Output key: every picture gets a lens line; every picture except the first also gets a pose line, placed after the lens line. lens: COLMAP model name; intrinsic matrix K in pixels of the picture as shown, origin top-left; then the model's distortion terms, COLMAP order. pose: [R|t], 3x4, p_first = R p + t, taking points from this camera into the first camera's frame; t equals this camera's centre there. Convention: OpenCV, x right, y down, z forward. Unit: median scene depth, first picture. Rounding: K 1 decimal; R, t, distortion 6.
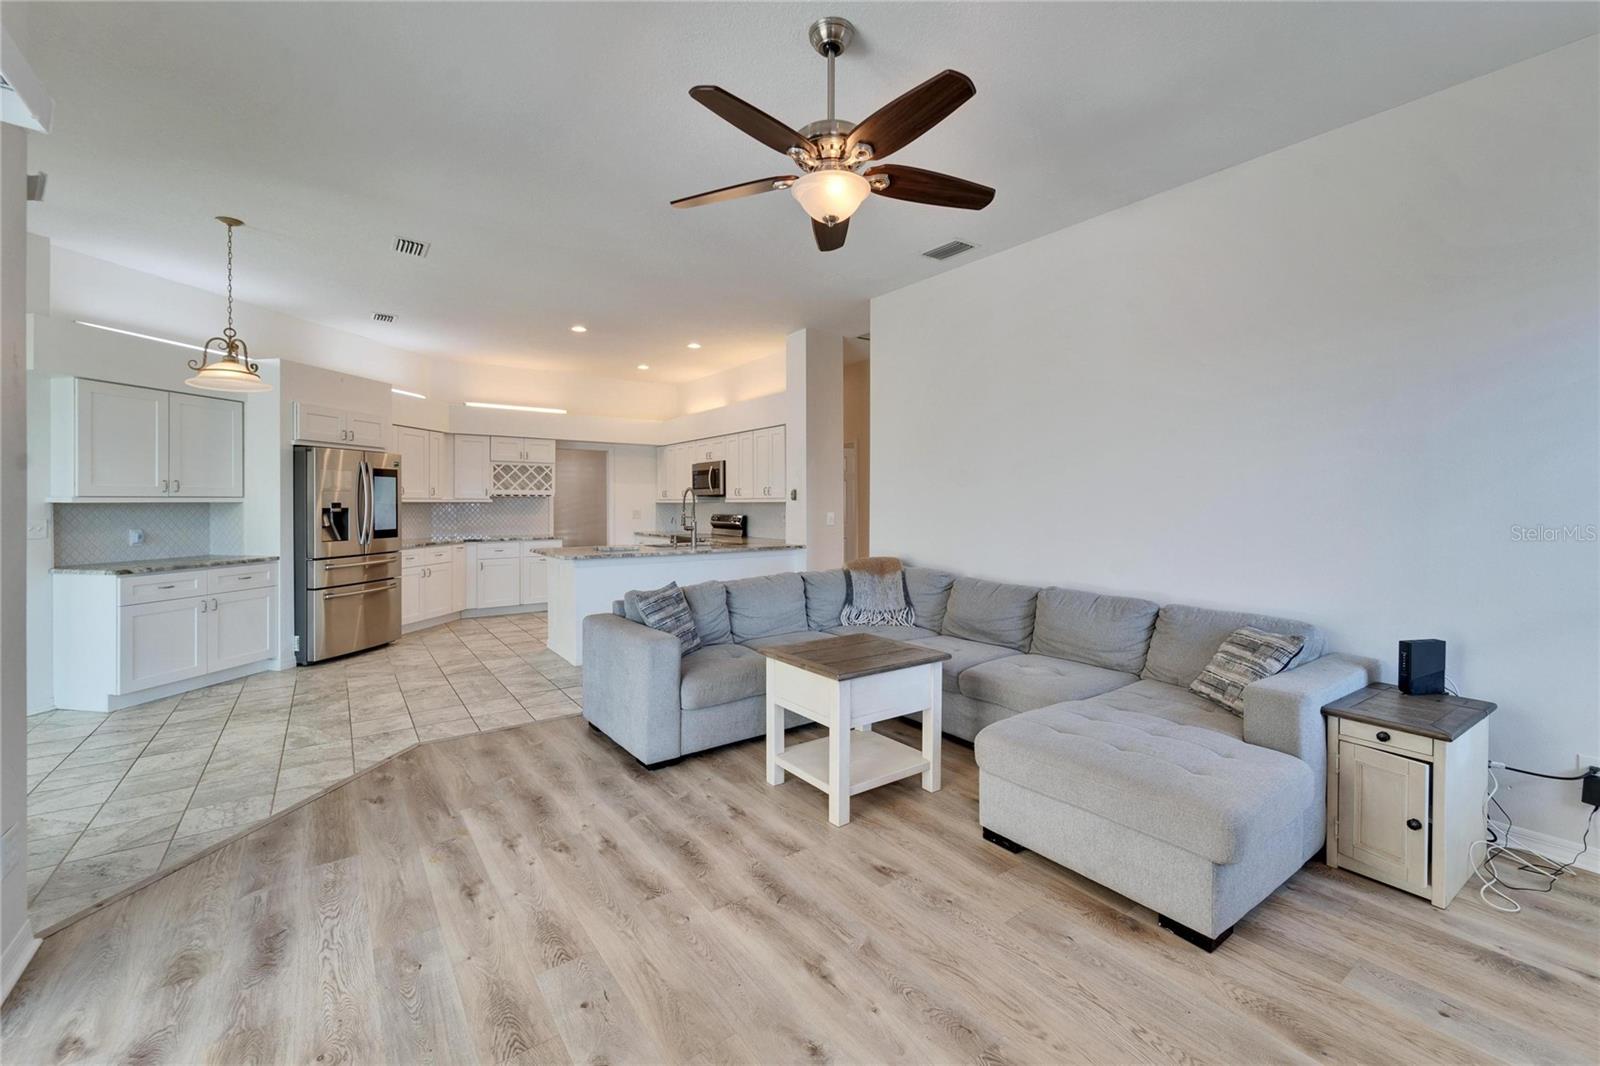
lens RADIAL K [[659.0, 0, 788.2], [0, 659.0, 499.6], [0, 0, 1]] dist [0.006665, -0.002560]
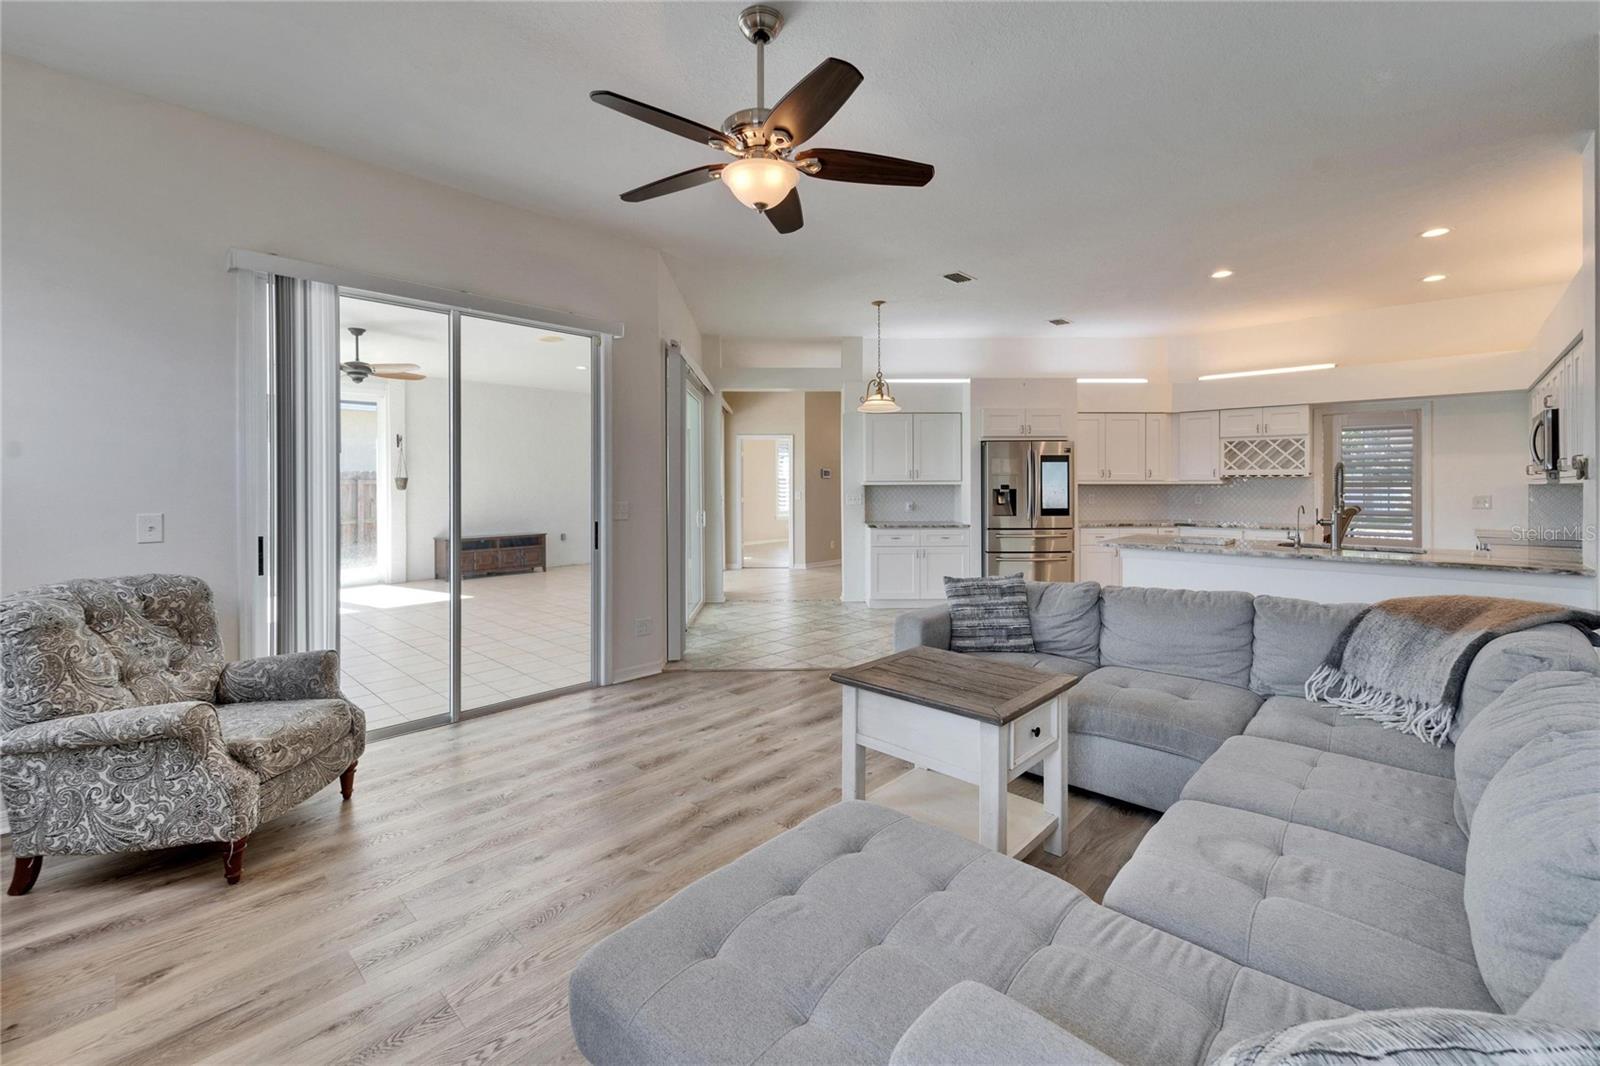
lens RADIAL K [[659.0, 0, 793.6], [0, 659.0, 485.6], [0, 0, 1]] dist [0.006665, -0.002560]
pose [[0.193045, 0.001642, -0.981189, 0.406521], [0.006033, 0.999978, 0.002860, 0.000203], [0.981171, -0.006472, 0.193031, 0.325841]]
